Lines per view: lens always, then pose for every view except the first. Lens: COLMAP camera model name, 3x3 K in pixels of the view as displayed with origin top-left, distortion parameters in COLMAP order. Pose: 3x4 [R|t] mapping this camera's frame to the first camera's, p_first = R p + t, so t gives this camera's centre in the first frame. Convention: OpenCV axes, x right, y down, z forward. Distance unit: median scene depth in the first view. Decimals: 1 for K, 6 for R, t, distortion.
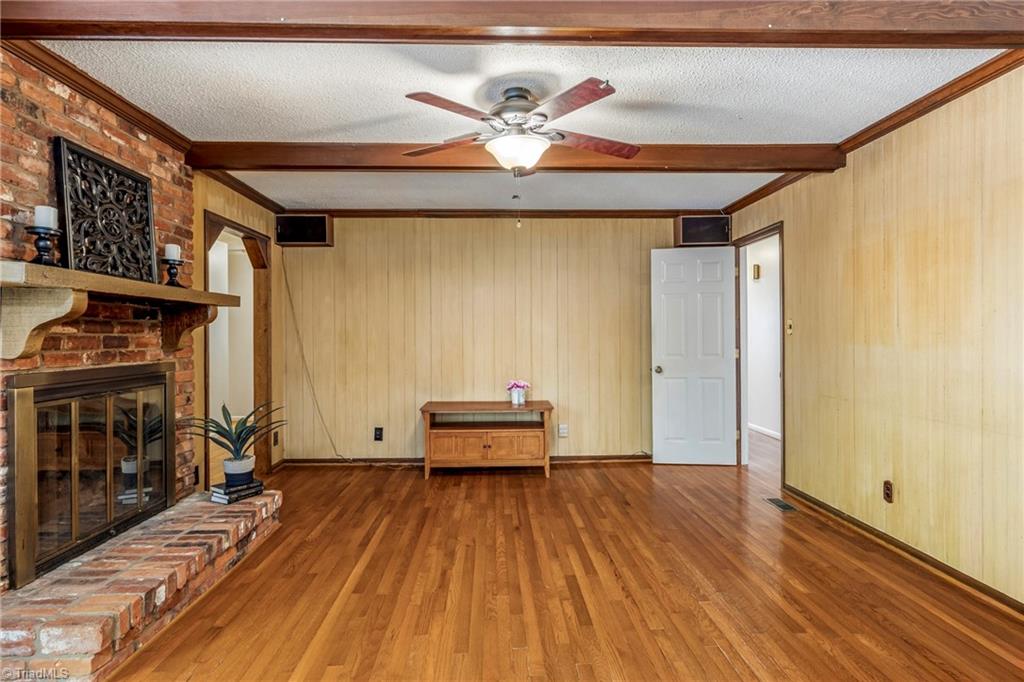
lens RADIAL K [[524.6, 0, 510.0], [0, 524.6, 340.1], [0, 0, 1]] dist [-0.001464, 0.001096]
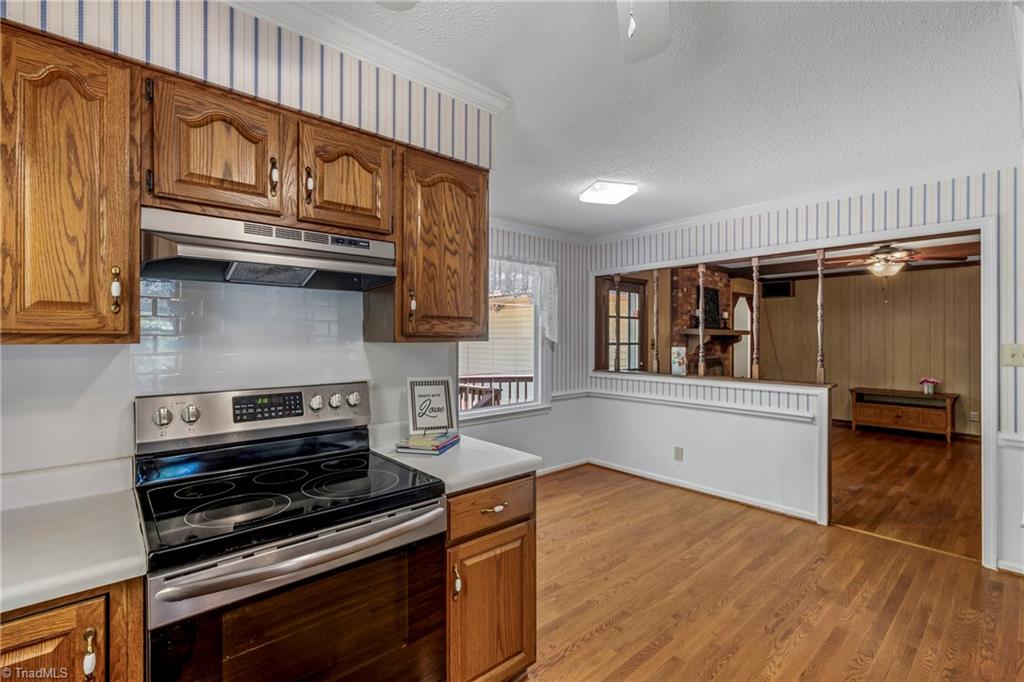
lens RADIAL K [[462.0, 0, 512.3], [0, 462.0, 338.9], [0, 0, 1]] dist [0.000221, -0.000563]
pose [[0.639463, 0.008685, -0.768773, 0.444155], [-0.009902, 0.999946, 0.003061, -0.046092], [0.768758, 0.005655, 0.639515, -1.279531]]
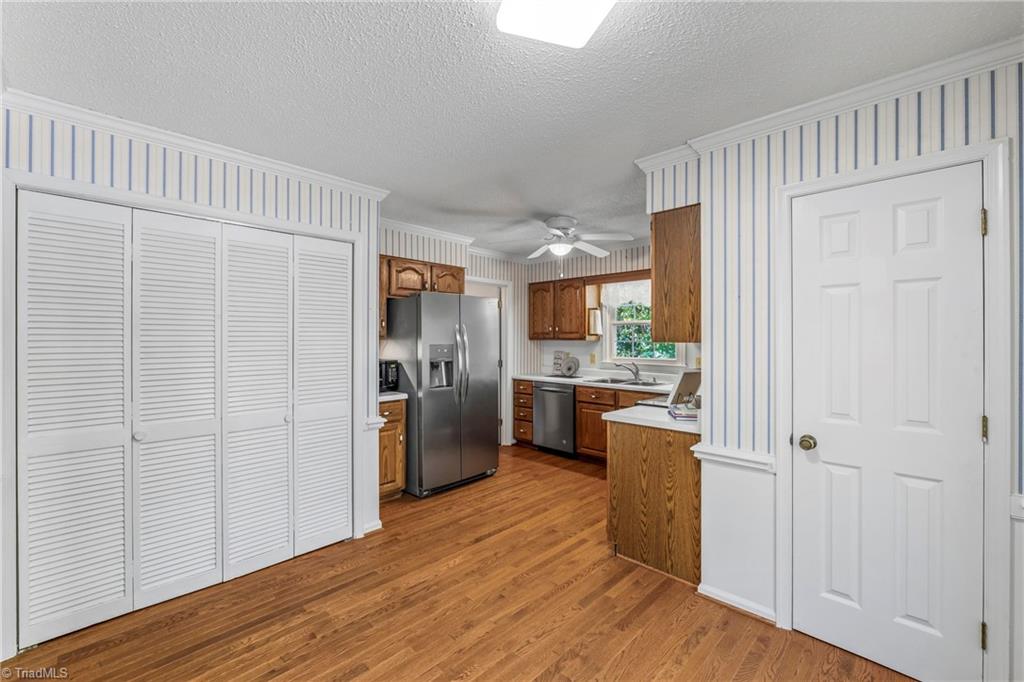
lens RADIAL K [[429.1, 0, 509.8], [0, 429.1, 337.8], [0, 0, 1]] dist [-0.001412, -0.000067]
pose [[-0.701519, 0.005352, 0.712631, -0.523075], [0.005919, 0.999981, -0.001683, -0.051808], [-0.712626, 0.003037, -0.701537, -0.063410]]
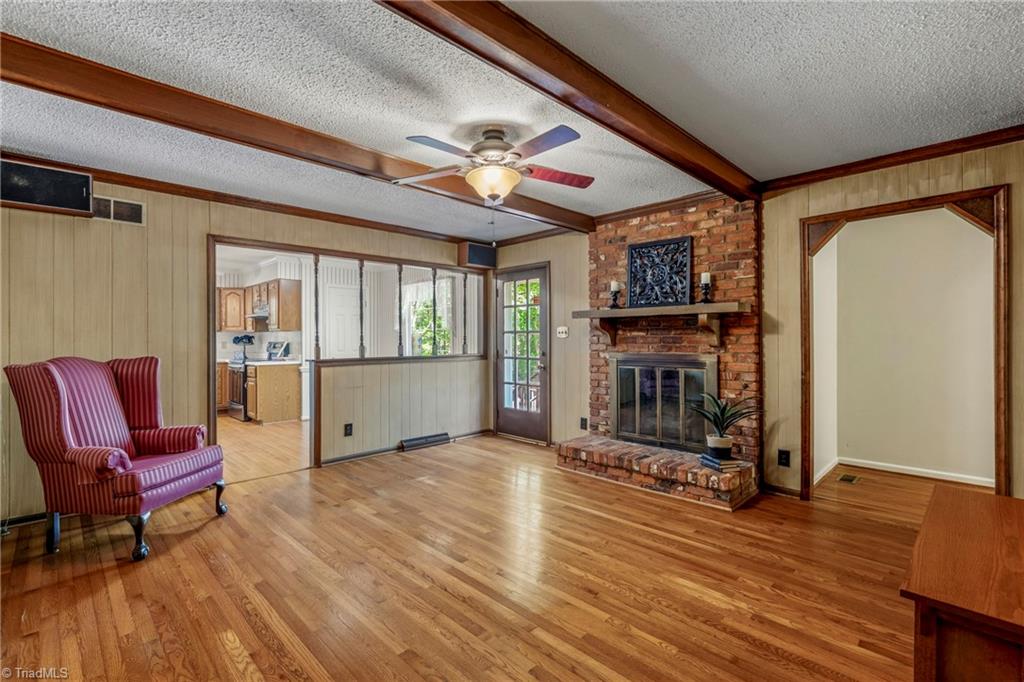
lens RADIAL K [[462.0, 0, 513.1], [0, 462.0, 337.9], [0, 0, 1]] dist [0.000221, -0.000563]
pose [[-0.728816, 0.009798, -0.684640, 0.614317], [0.005077, 0.999947, 0.008905, -0.017343], [0.684691, 0.003014, -0.728827, 1.570733]]
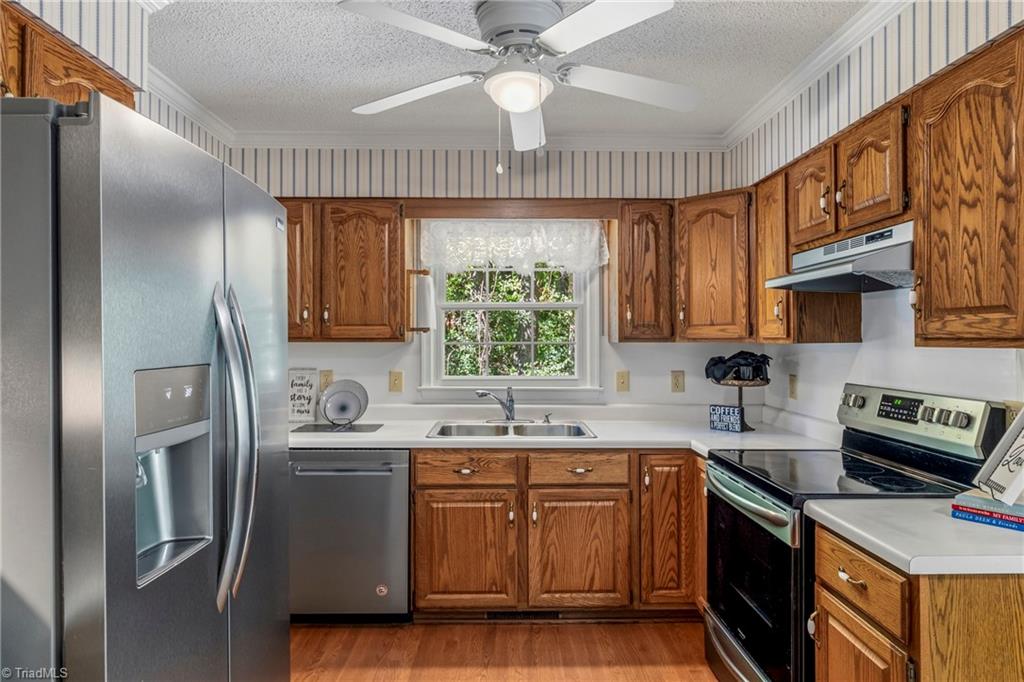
lens RADIAL K [[622.2, 0, 505.2], [0, 622.2, 336.1], [0, 0, 1]] dist [0.006759, 0.001464]
pose [[-0.999607, 0.010050, 0.026174, 0.289794], [0.010145, 0.999942, 0.003484, -0.055065], [-0.026137, 0.003748, -0.999651, -0.397364]]
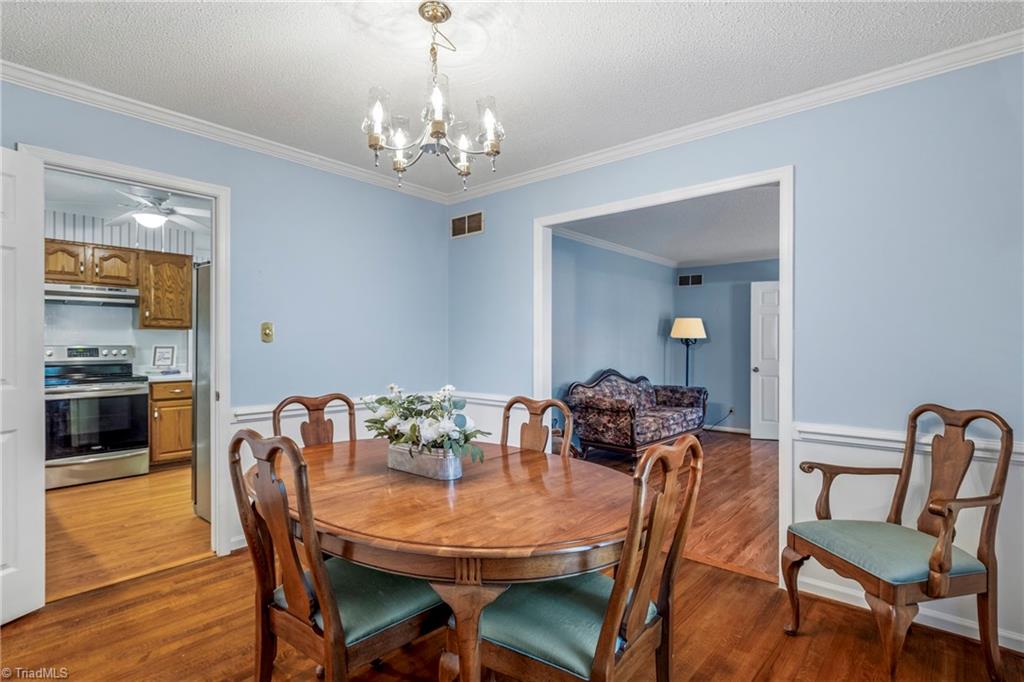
lens RADIAL K [[500.1, 0, 515.3], [0, 500.1, 348.7], [0, 0, 1]] dist [-0.005816, -0.001573]
pose [[0.735653, 0.014237, -0.677209, 1.853788], [-0.009890, 0.999898, 0.010278, -0.002749], [0.677286, -0.000864, 0.735719, -1.376697]]
